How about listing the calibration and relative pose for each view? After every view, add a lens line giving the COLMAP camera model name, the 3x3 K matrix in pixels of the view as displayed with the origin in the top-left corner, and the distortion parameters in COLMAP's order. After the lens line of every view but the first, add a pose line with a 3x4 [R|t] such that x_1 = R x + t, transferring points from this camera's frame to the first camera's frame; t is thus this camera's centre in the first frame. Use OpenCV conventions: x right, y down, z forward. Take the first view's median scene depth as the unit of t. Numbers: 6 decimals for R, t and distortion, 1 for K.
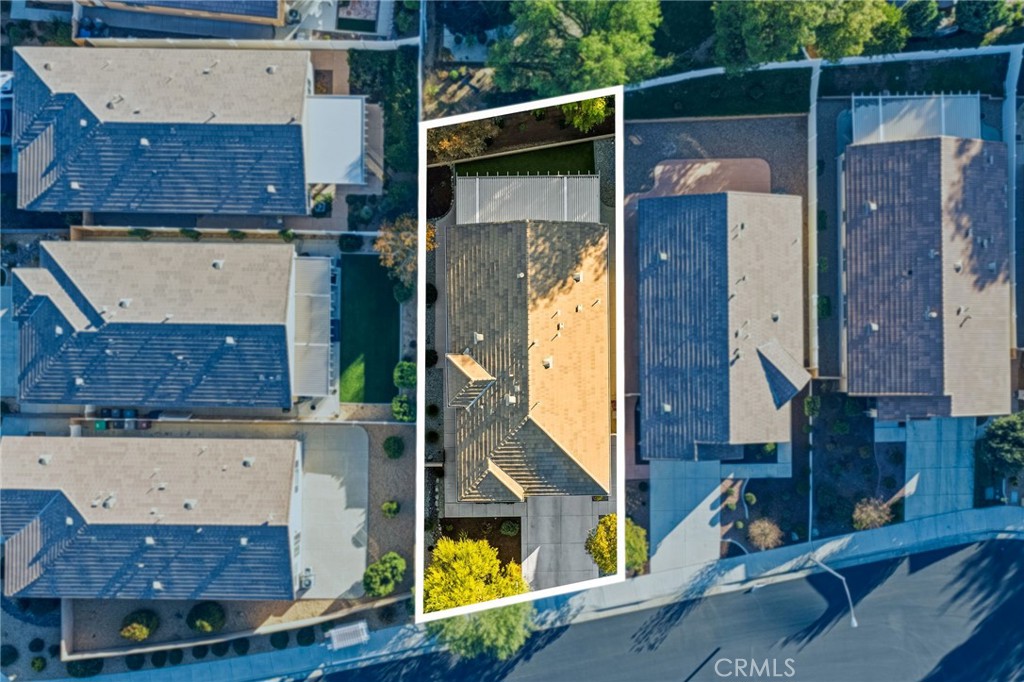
lens RADIAL K [[916.4, 0, 491.2], [0, 916.4, 341.2], [0, 0, 1]] dist [0.004133, 0.003212]
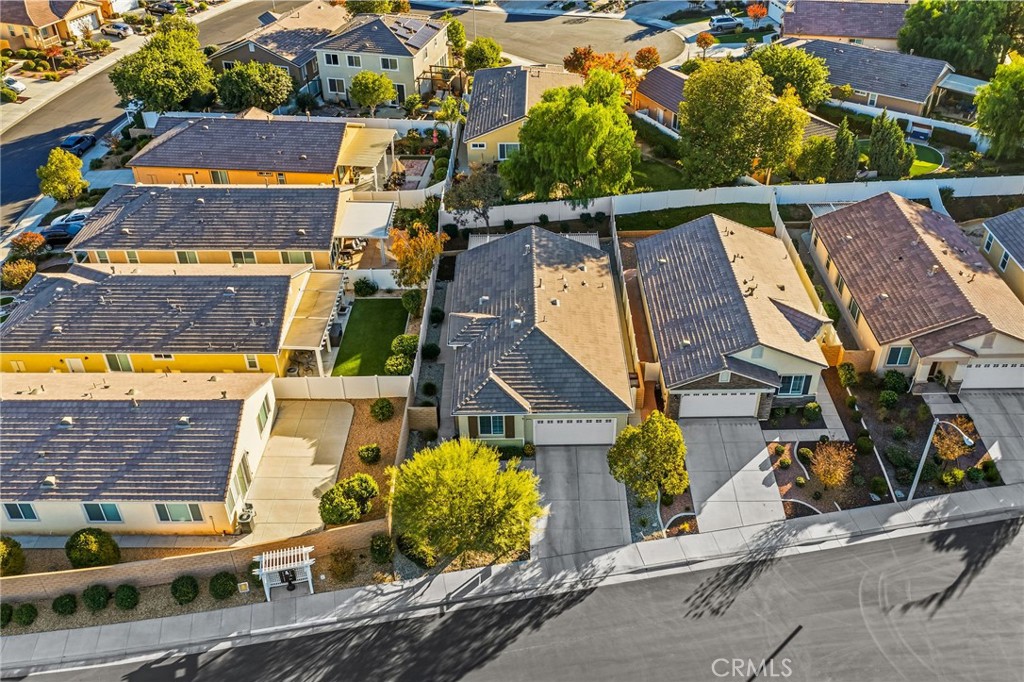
lens RADIAL K [[851.4, 0, 512.0], [0, 851.4, 341.0], [0, 0, 1]] dist [0.006188, -0.006301]
pose [[0.999856, 0.016369, -0.004522, 0.020307], [-0.014074, 0.649741, -0.760025, 0.690544], [-0.009502, 0.759979, 0.649878, 0.425716]]
